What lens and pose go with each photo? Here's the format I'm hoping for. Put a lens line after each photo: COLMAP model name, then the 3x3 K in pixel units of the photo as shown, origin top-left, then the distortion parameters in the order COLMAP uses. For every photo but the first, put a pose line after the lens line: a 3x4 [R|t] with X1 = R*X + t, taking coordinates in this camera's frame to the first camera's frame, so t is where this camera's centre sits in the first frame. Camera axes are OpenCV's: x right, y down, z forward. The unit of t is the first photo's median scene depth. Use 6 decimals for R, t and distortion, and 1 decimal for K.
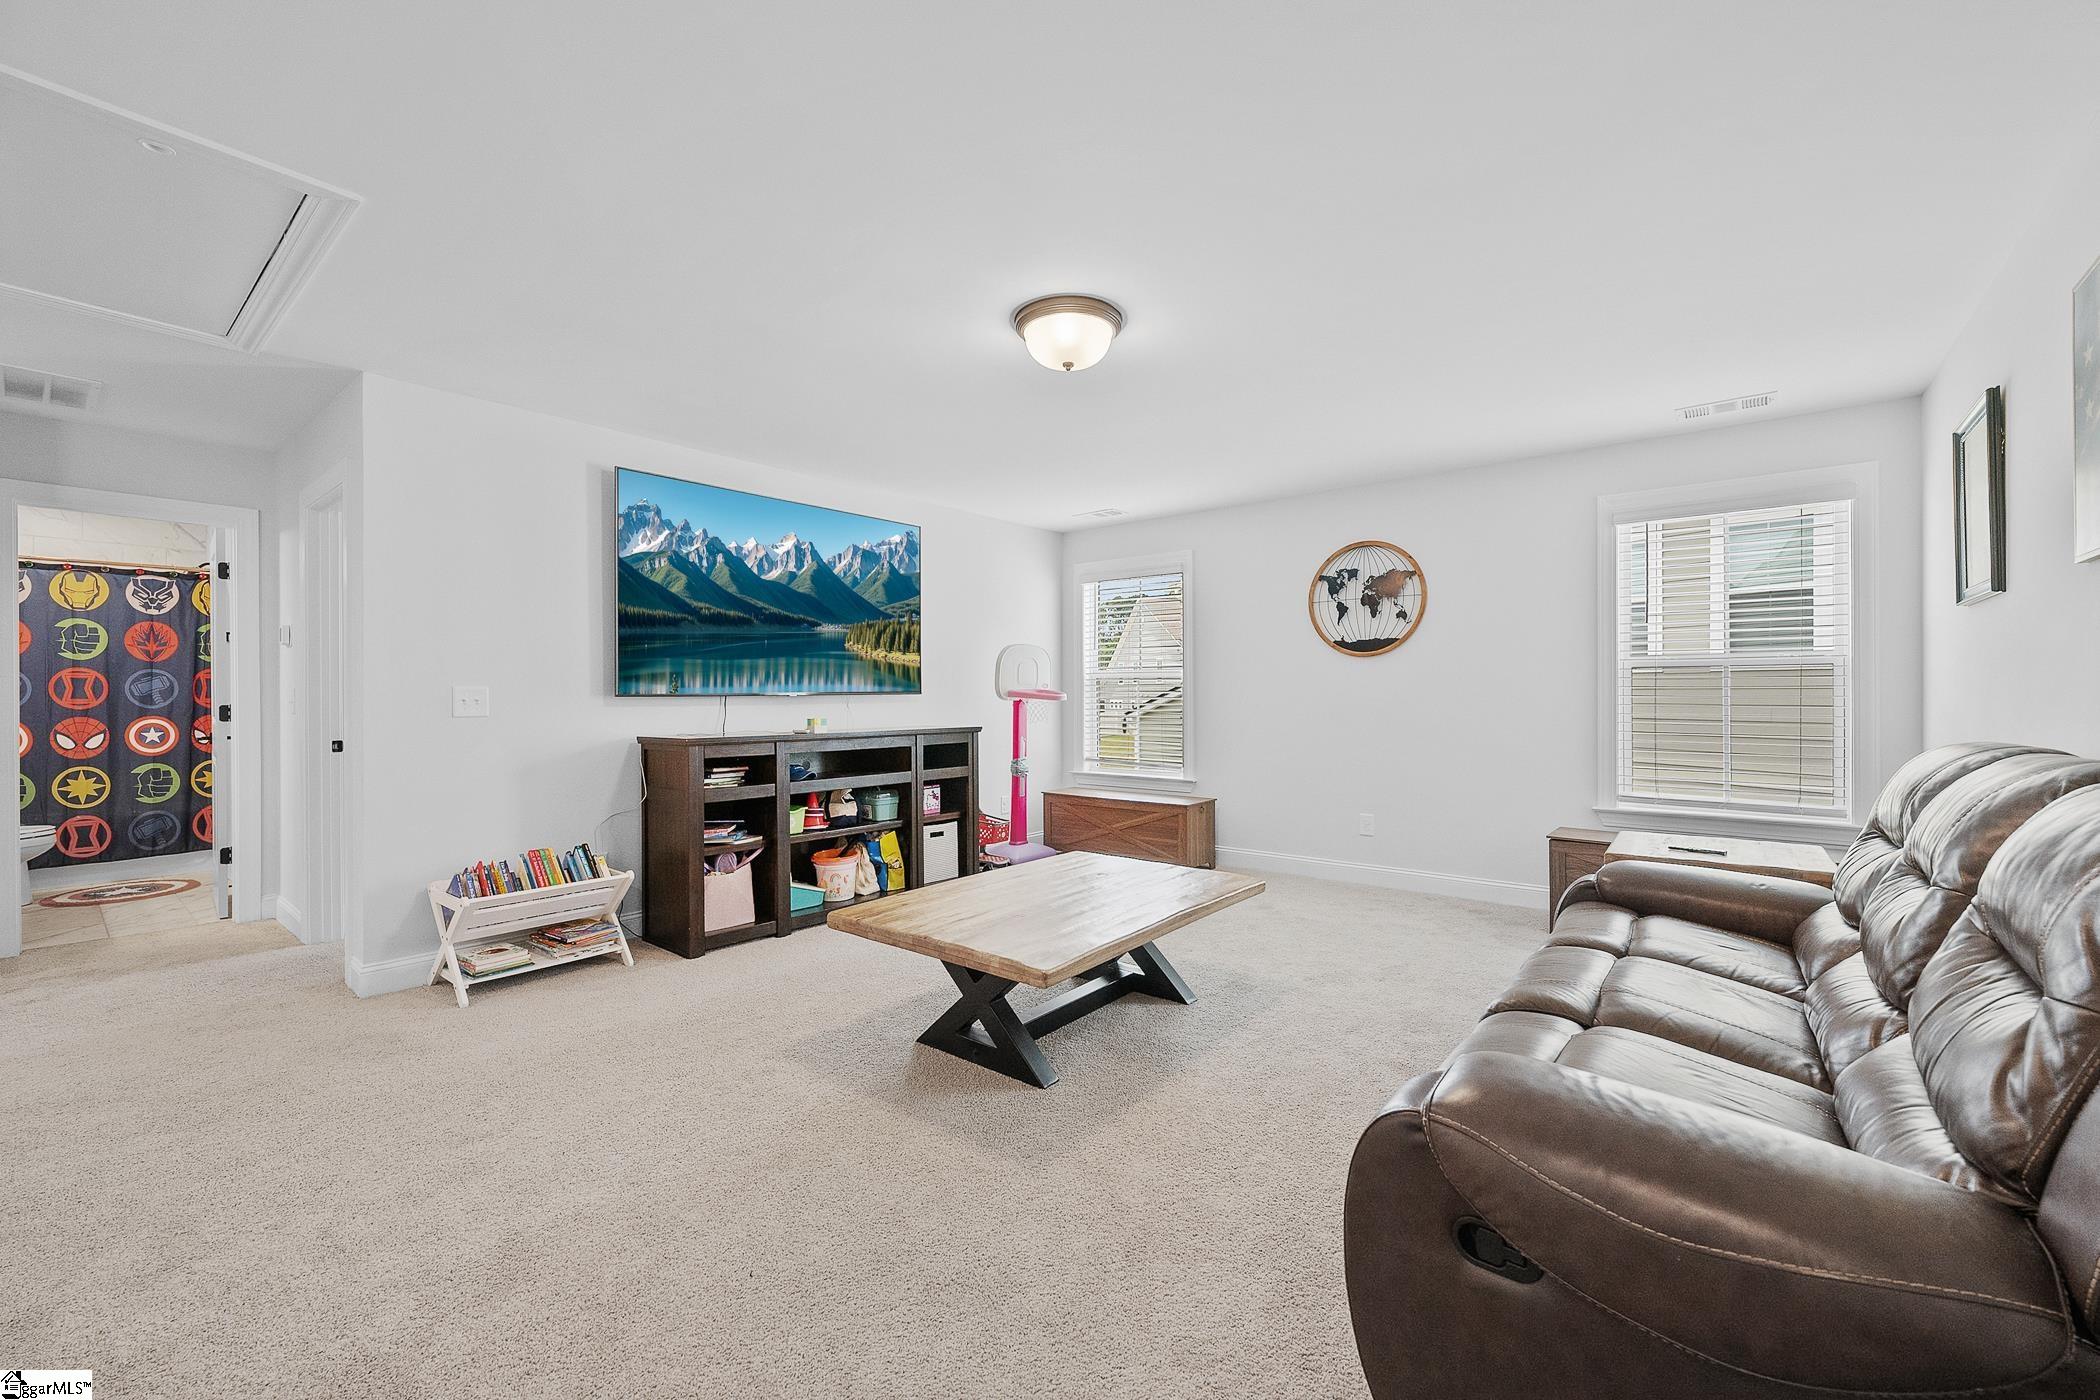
lens RADIAL K [[841.0, 0, 1046.0], [0, 841.0, 693.3], [0, 0, 1]] dist [0.002505, 0.000165]
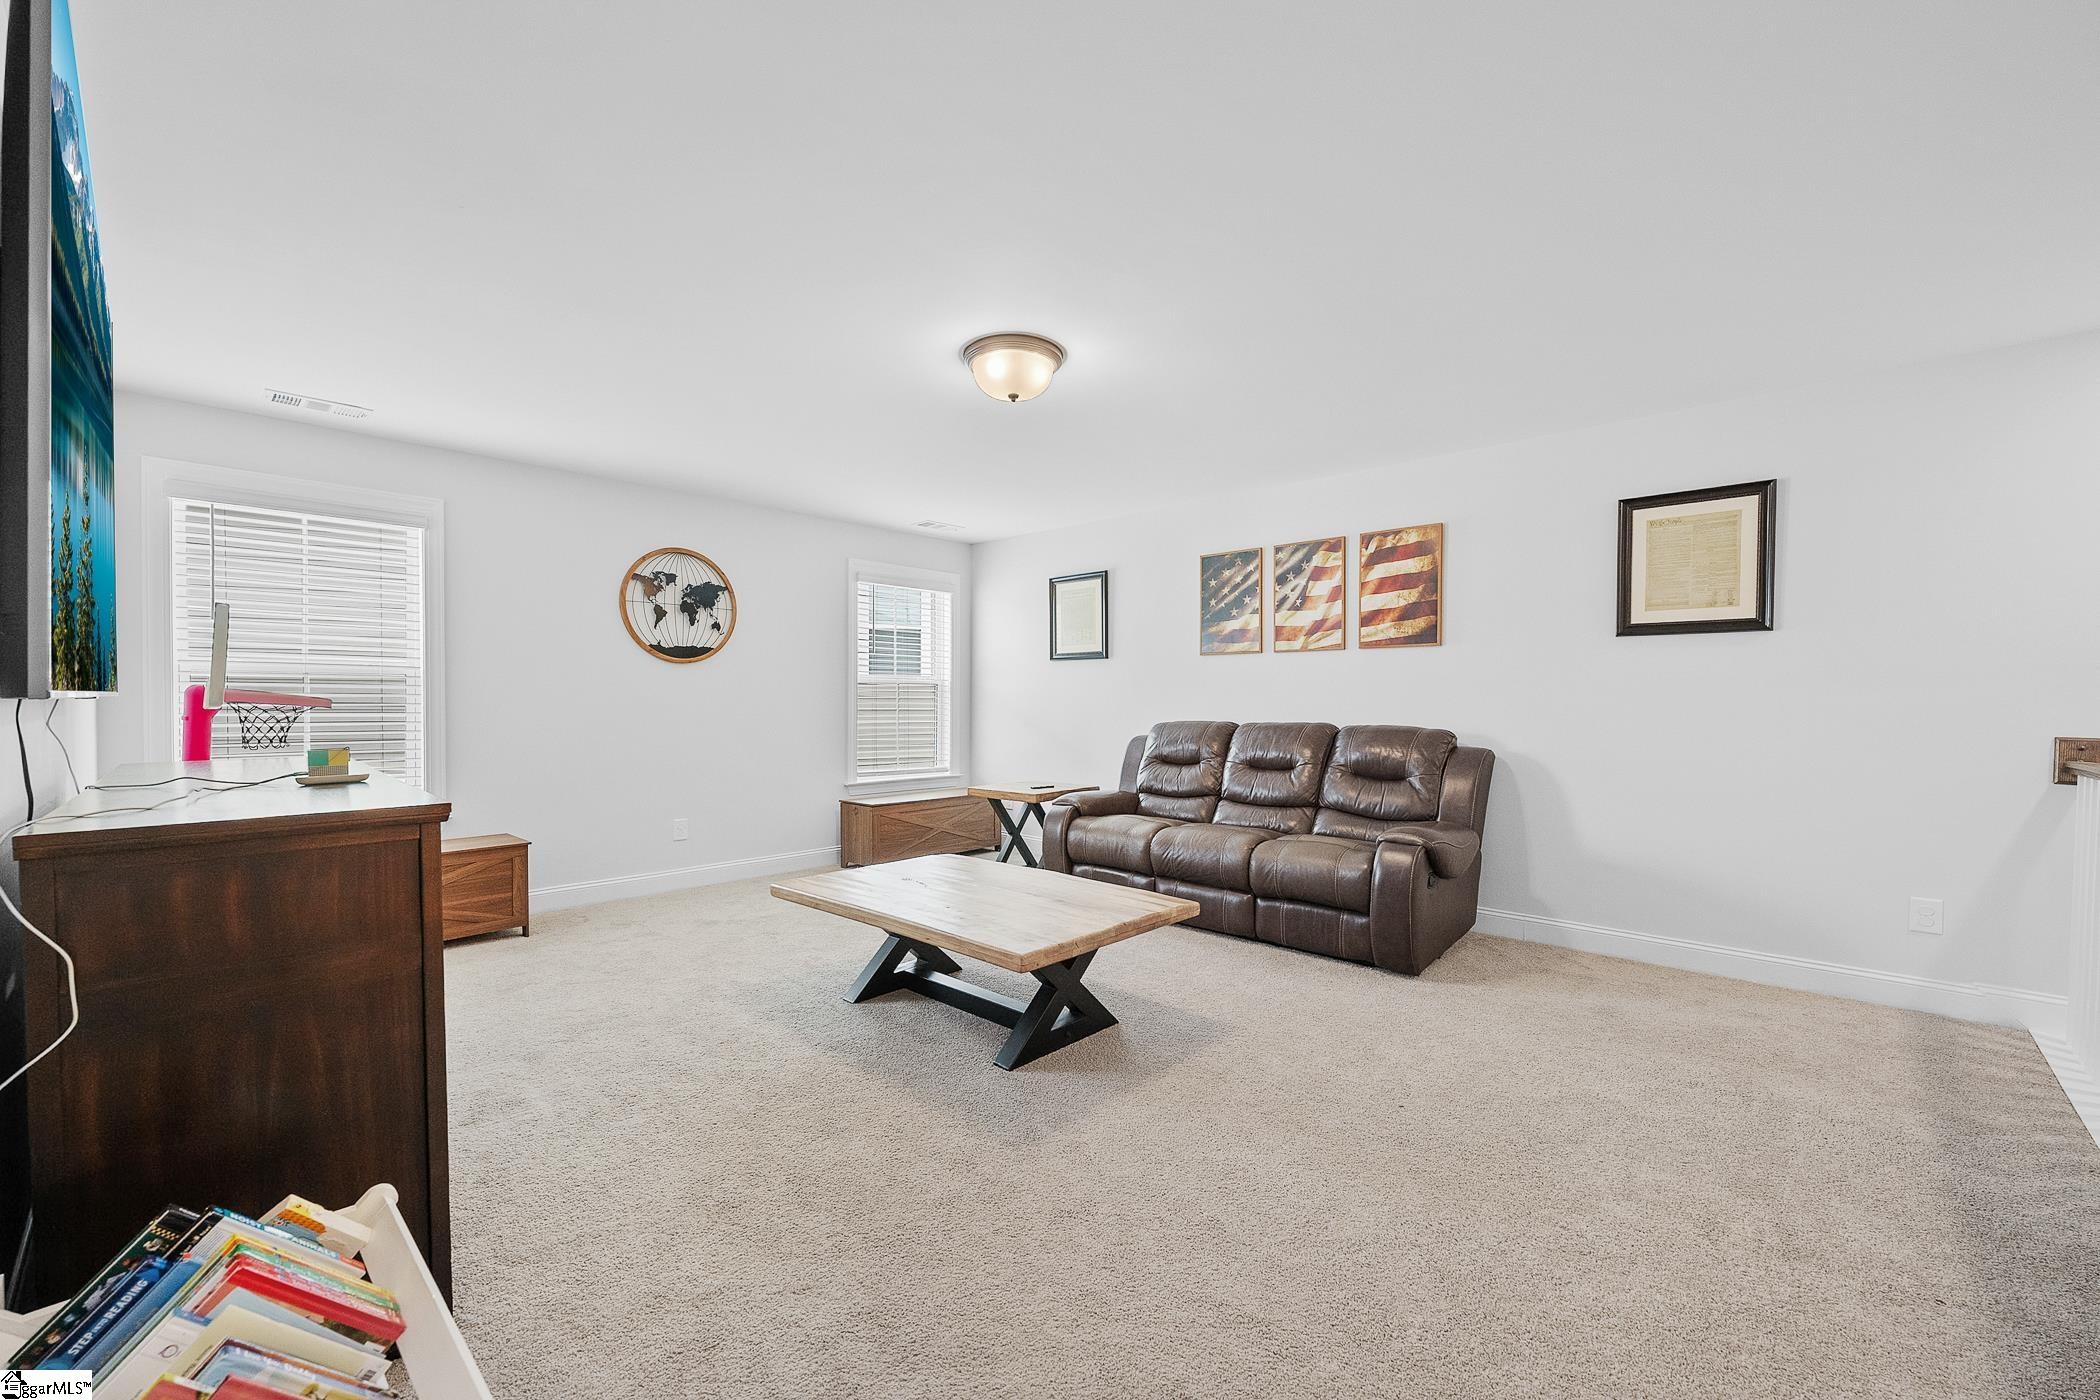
lens RADIAL K [[841.0, 0, 1047.7], [0, 841.0, 710.2], [0, 0, 1]] dist [0.002505, 0.000165]
pose [[0.080040, -0.009373, 0.996748, -0.586894], [-0.003175, 0.999948, 0.009658, 0.001613], [-0.996787, -0.003938, 0.080006, 0.481481]]
